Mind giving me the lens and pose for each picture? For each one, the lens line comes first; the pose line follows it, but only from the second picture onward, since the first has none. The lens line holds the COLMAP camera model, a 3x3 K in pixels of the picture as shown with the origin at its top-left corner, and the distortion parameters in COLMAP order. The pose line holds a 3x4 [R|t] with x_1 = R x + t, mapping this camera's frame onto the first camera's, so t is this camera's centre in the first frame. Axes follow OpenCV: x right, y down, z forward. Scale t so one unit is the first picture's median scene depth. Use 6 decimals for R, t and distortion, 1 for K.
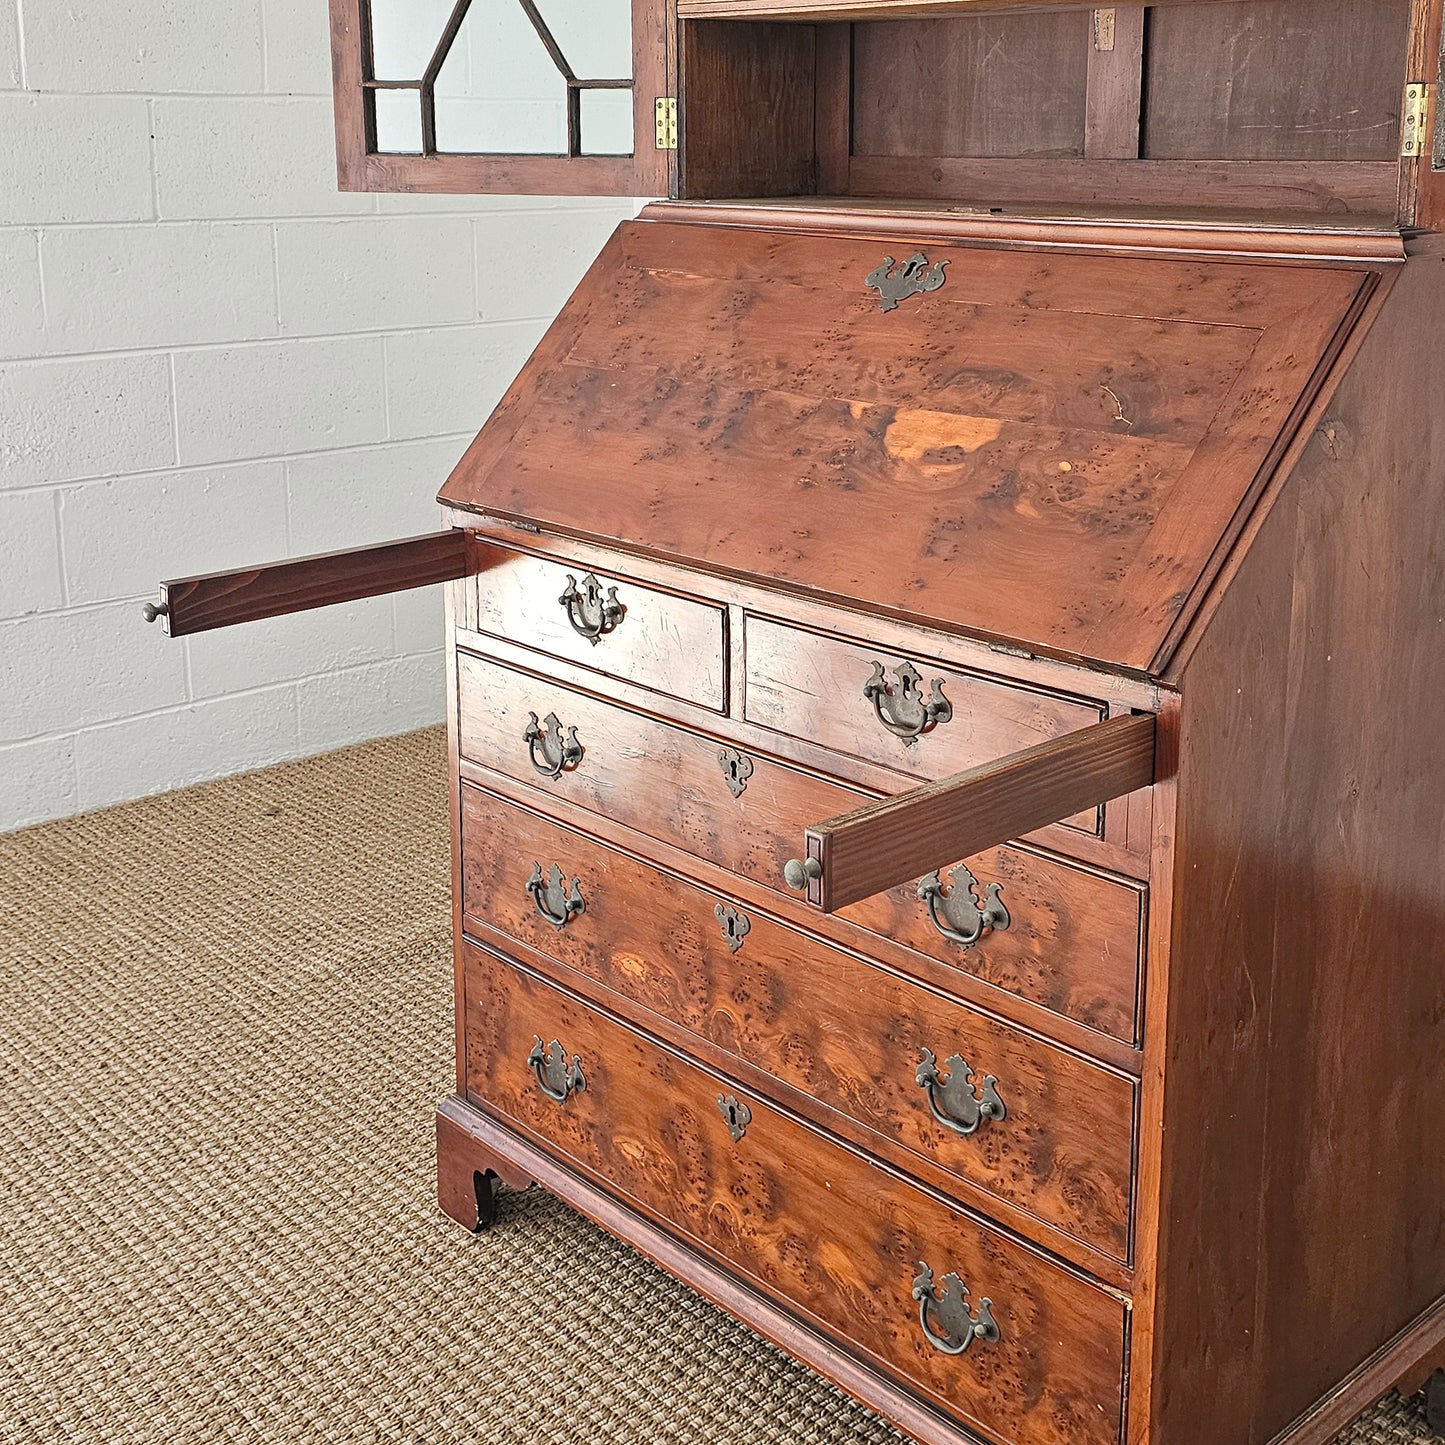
lens RADIAL K [[1844.0, 0, 750.2], [0, 1844.0, 502.3], [0, 0, 1]] dist [0.051011, 0.000000]
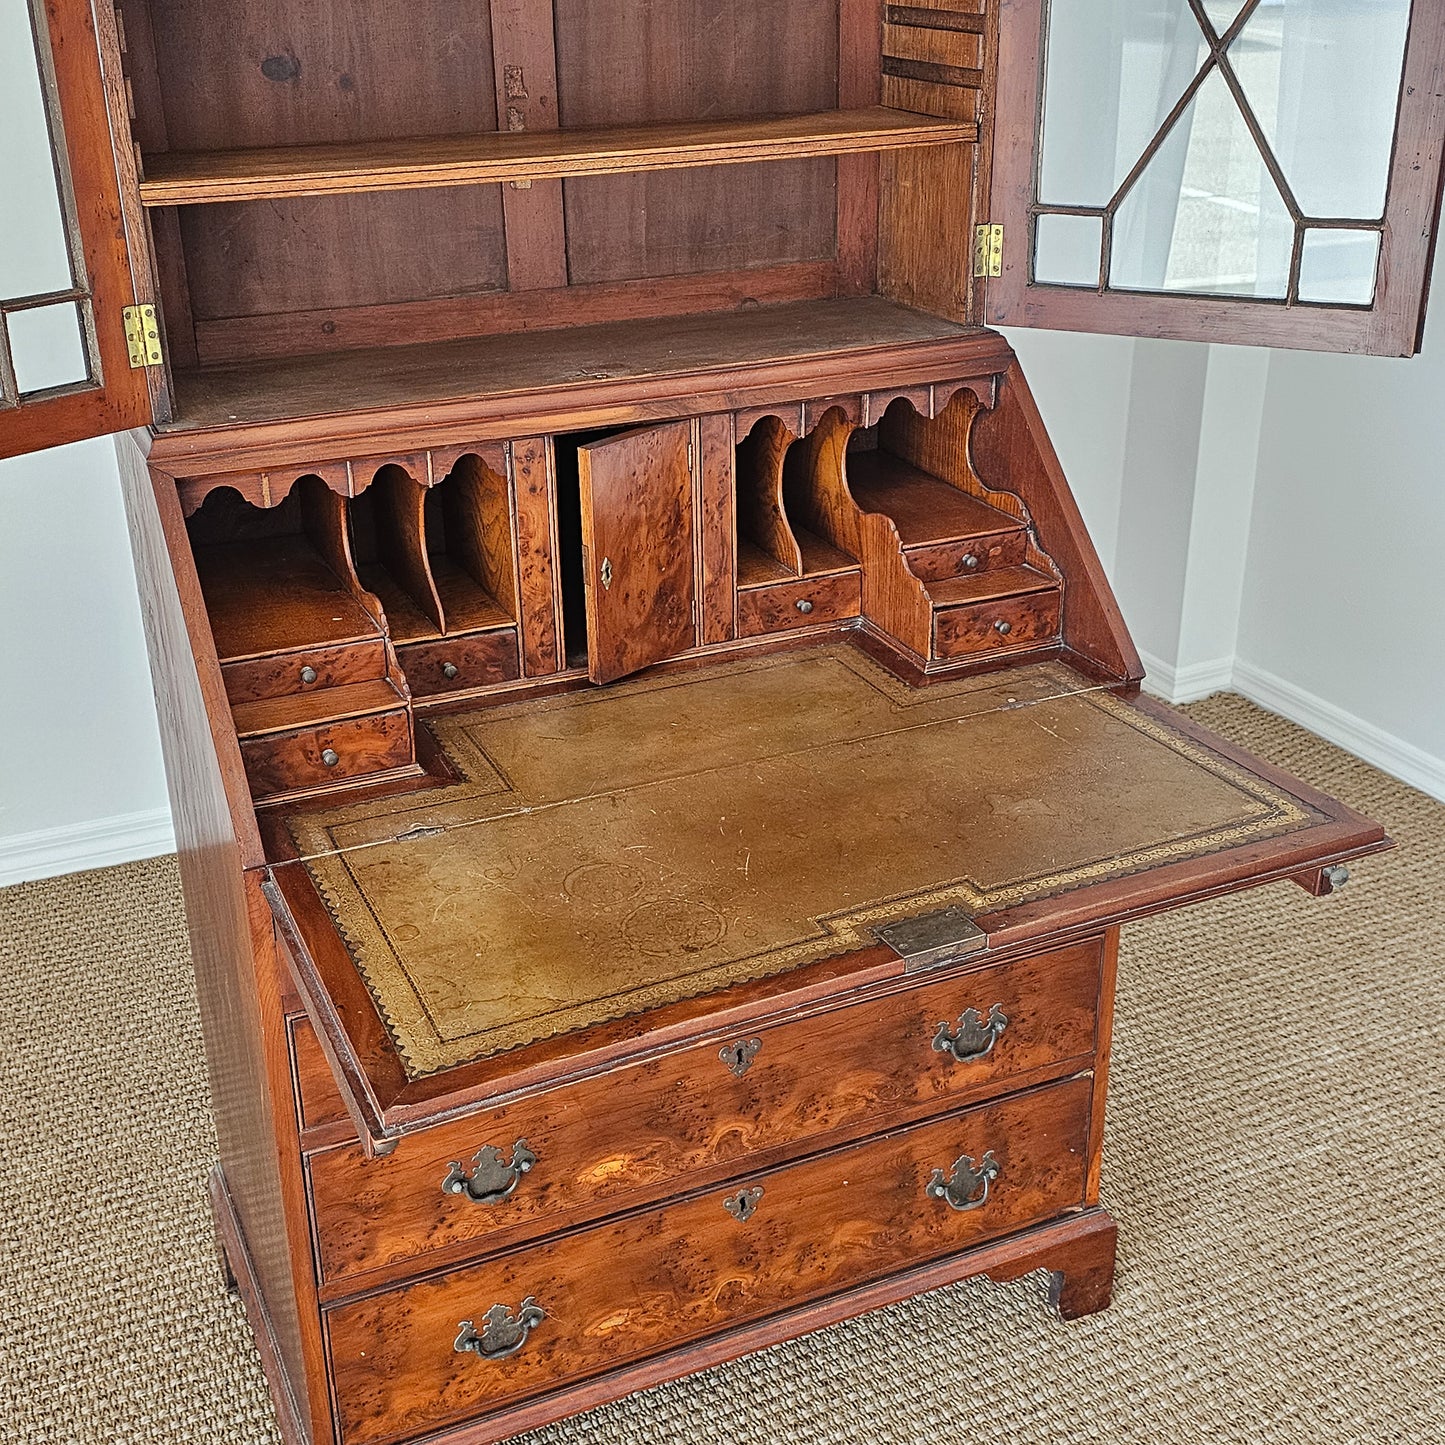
lens RADIAL K [[1844.0, 0, 720.9], [0, 1844.0, 704.2], [0, 0, 1]] dist [0.051011, 0.000000]
pose [[0.324544, -0.390063, 0.861697, -0.925332], [0.203914, 0.918441, 0.338948, -0.358350], [-0.923629, 0.065709, 0.377614, 0.599526]]
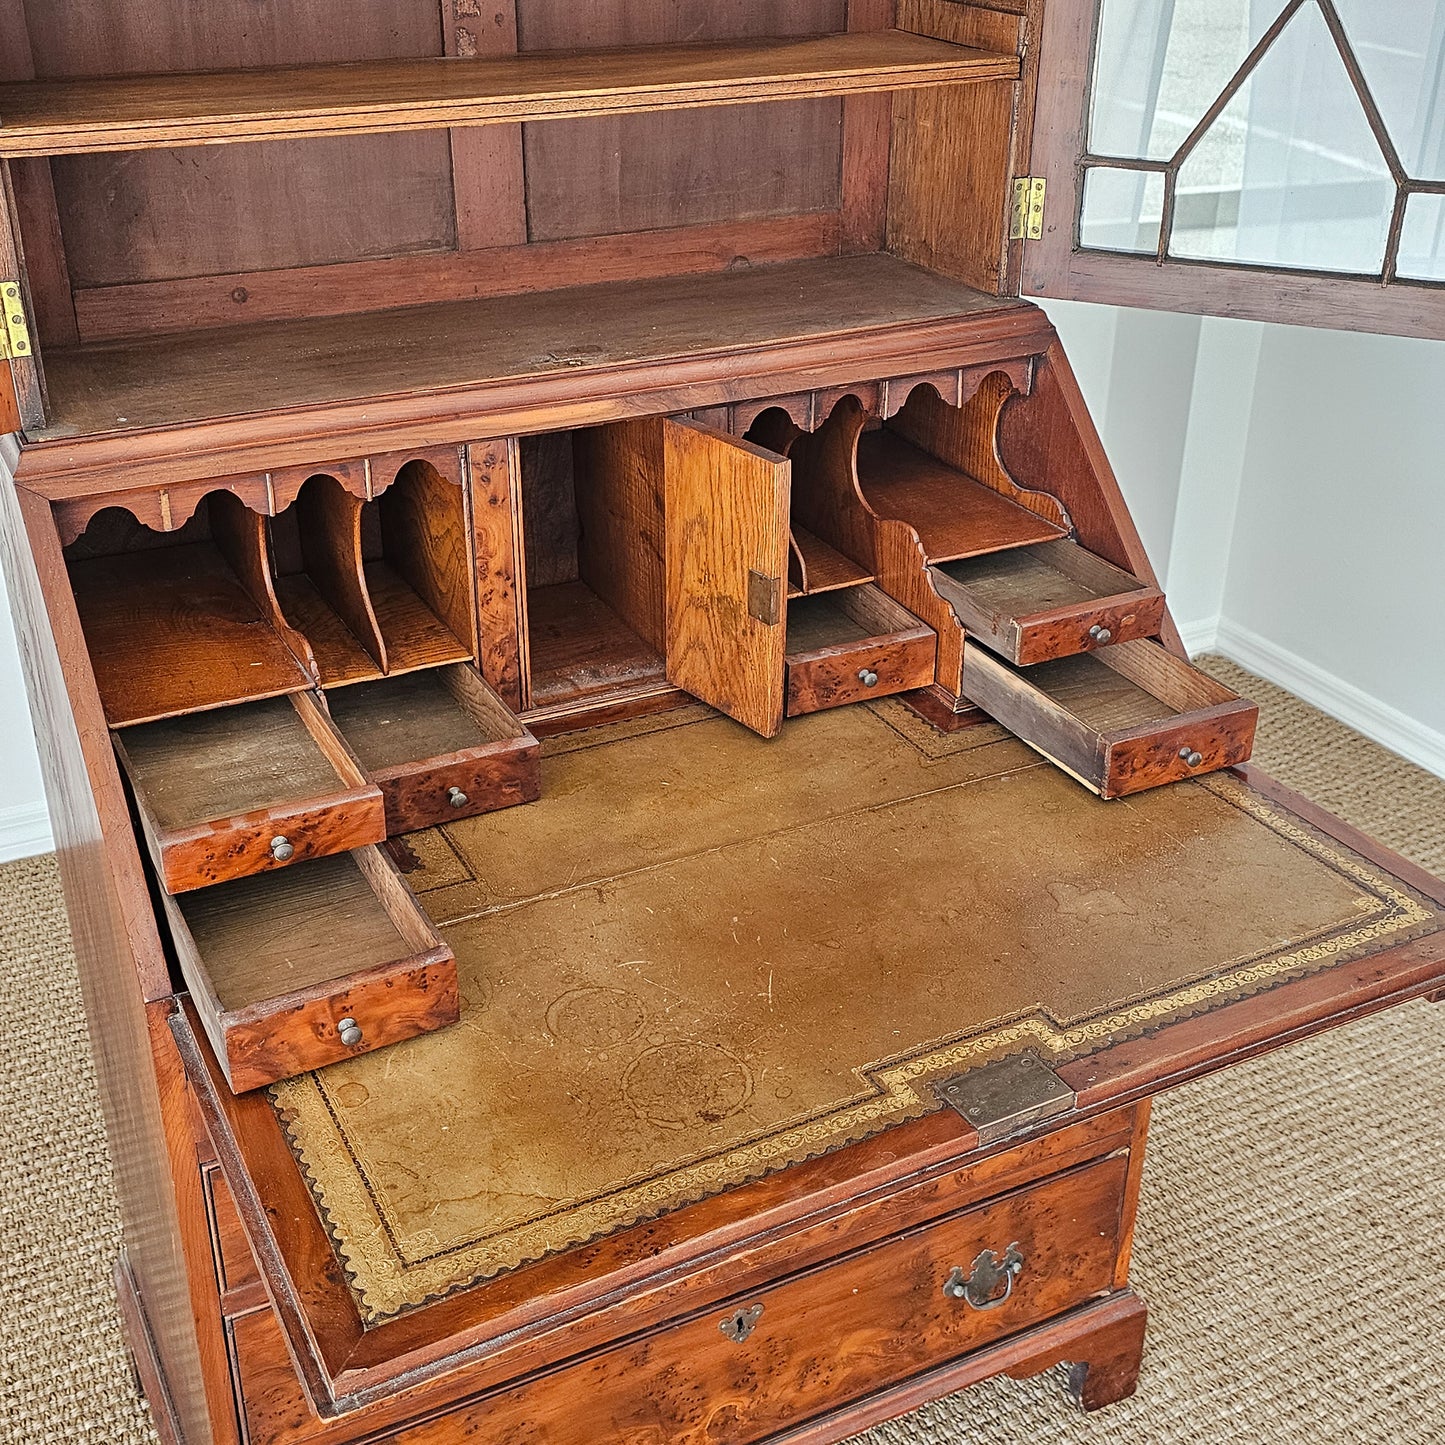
lens RADIAL K [[1844.0, 0, 740.7], [0, 1844.0, 711.3], [0, 0, 1]] dist [0.051011, 0.000000]
pose [[0.275544, -0.442360, 0.853460, -0.748900], [0.184134, 0.895677, 0.404793, -0.380782], [-0.943488, 0.045612, 0.328252, 0.703414]]
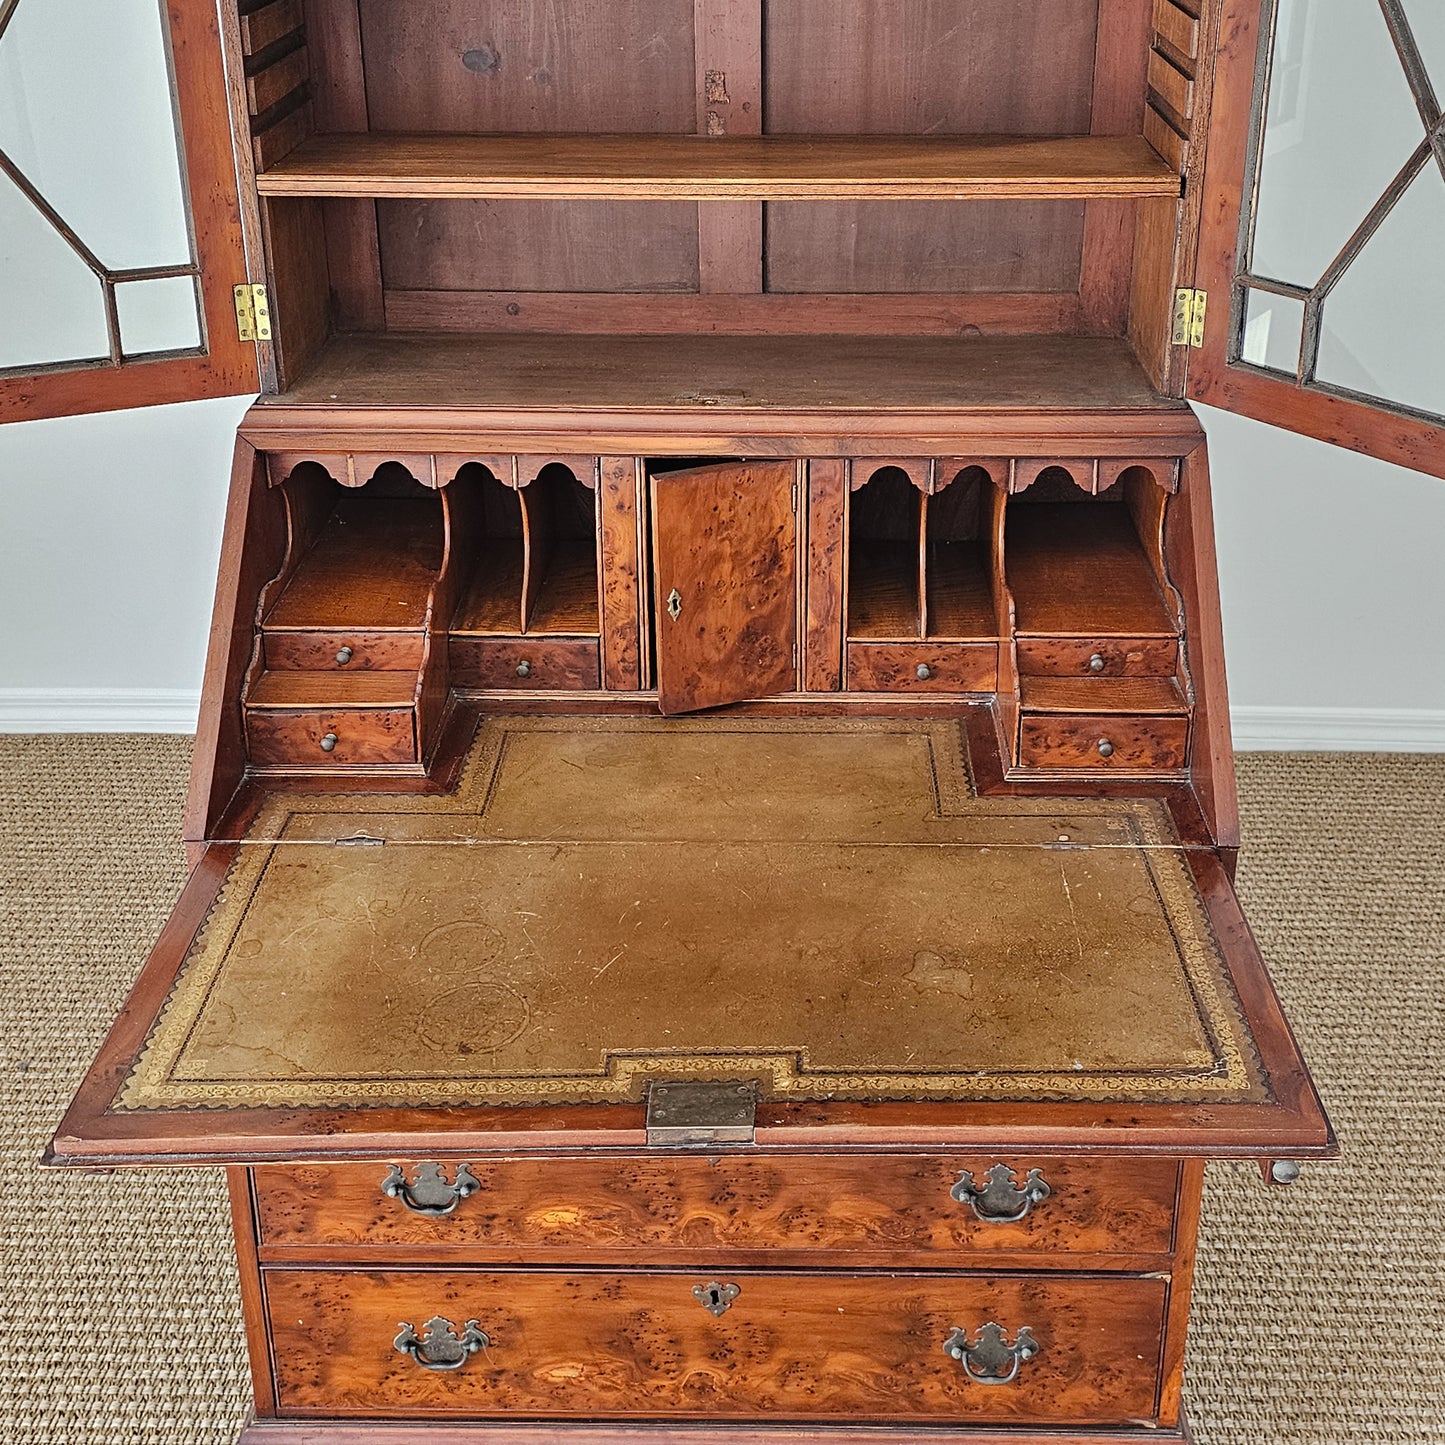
lens RADIAL K [[1844.0, 0, 762.1], [0, 1844.0, 532.1], [0, 0, 1]] dist [0.051011, 0.000000]
pose [[0.697550, -0.276012, 0.661242, -0.604786], [0.144314, 0.958038, 0.247661, -0.364555], [-0.701853, -0.077329, 0.708112, 0.283385]]
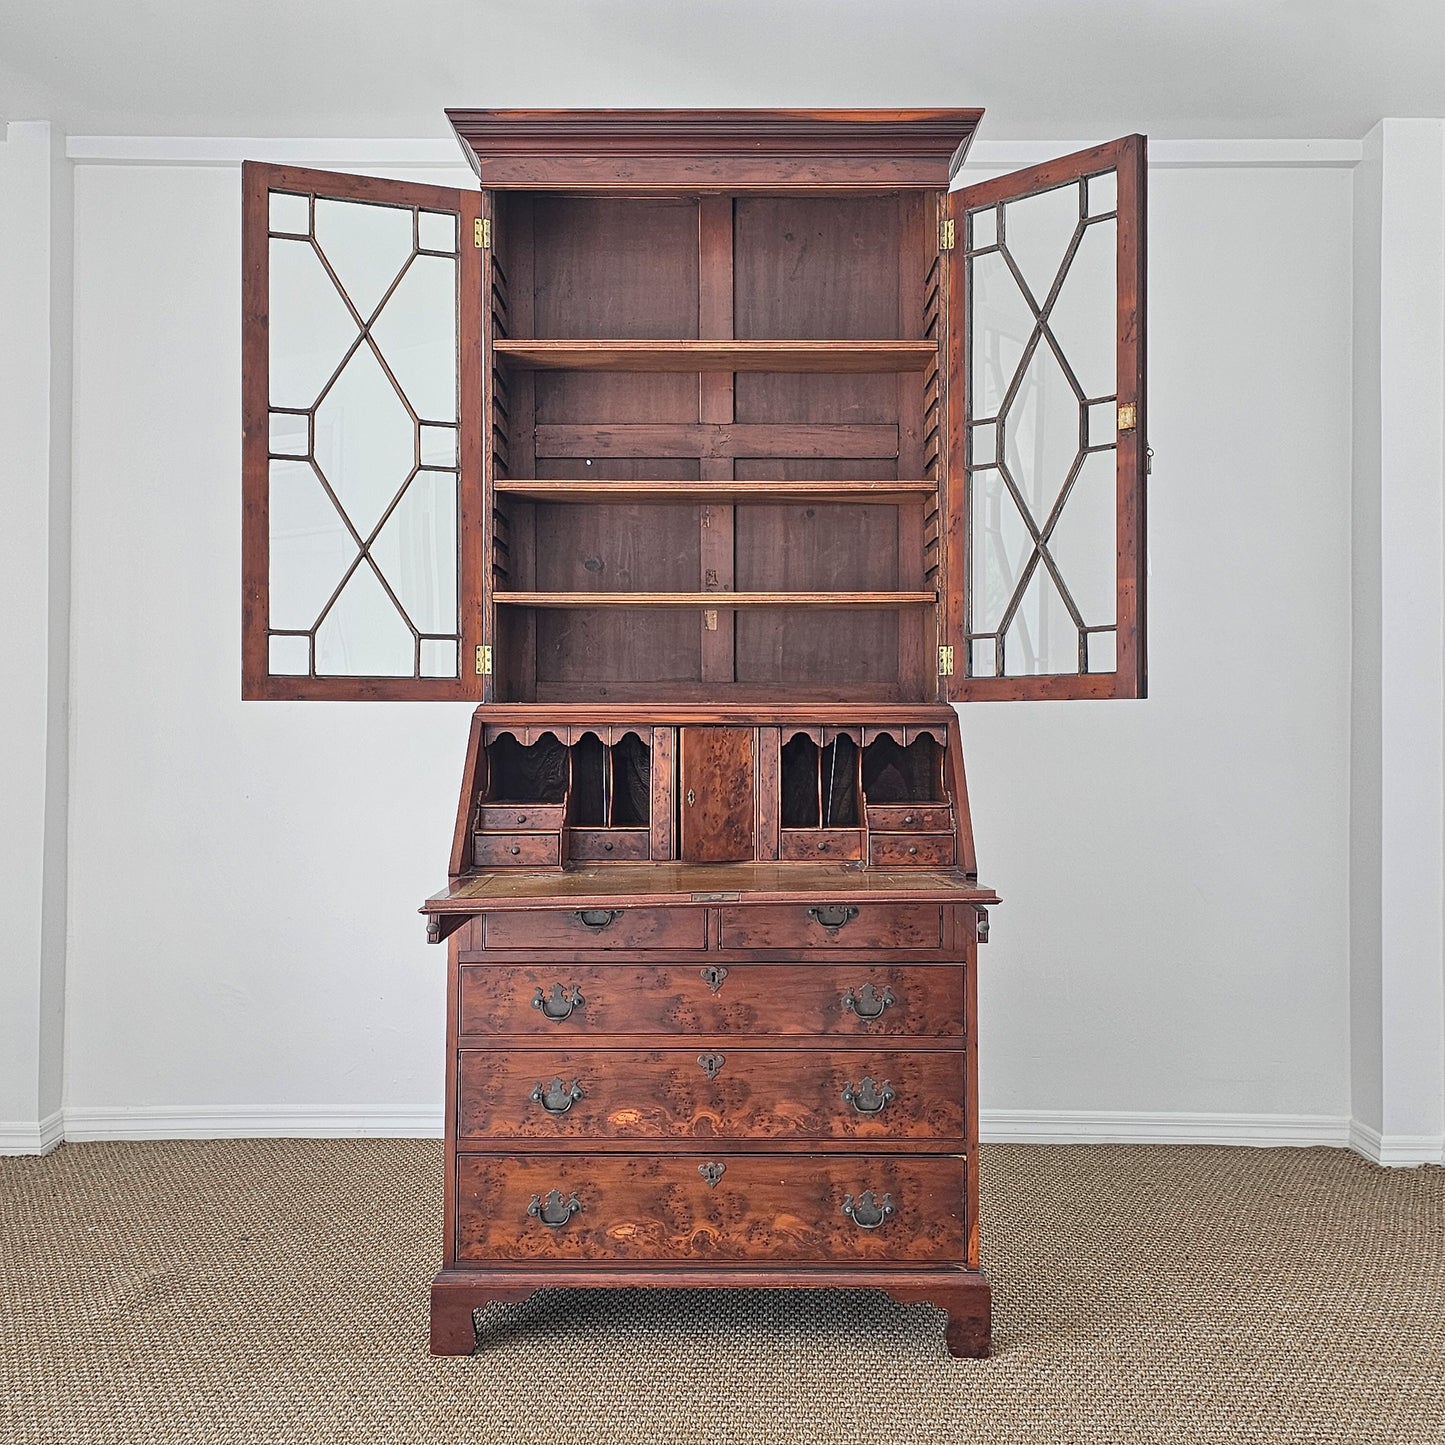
lens RADIAL K [[1844.0, 0, 715.5], [0, 1844.0, 682.3], [0, 0, 1]] dist [0.051011, 0.000000]
pose [[0.691548, 0.024485, 0.721915, -1.449796], [0.142695, 0.975099, -0.169764, 0.176166], [-0.708096, 0.220414, 0.670834, -0.385221]]
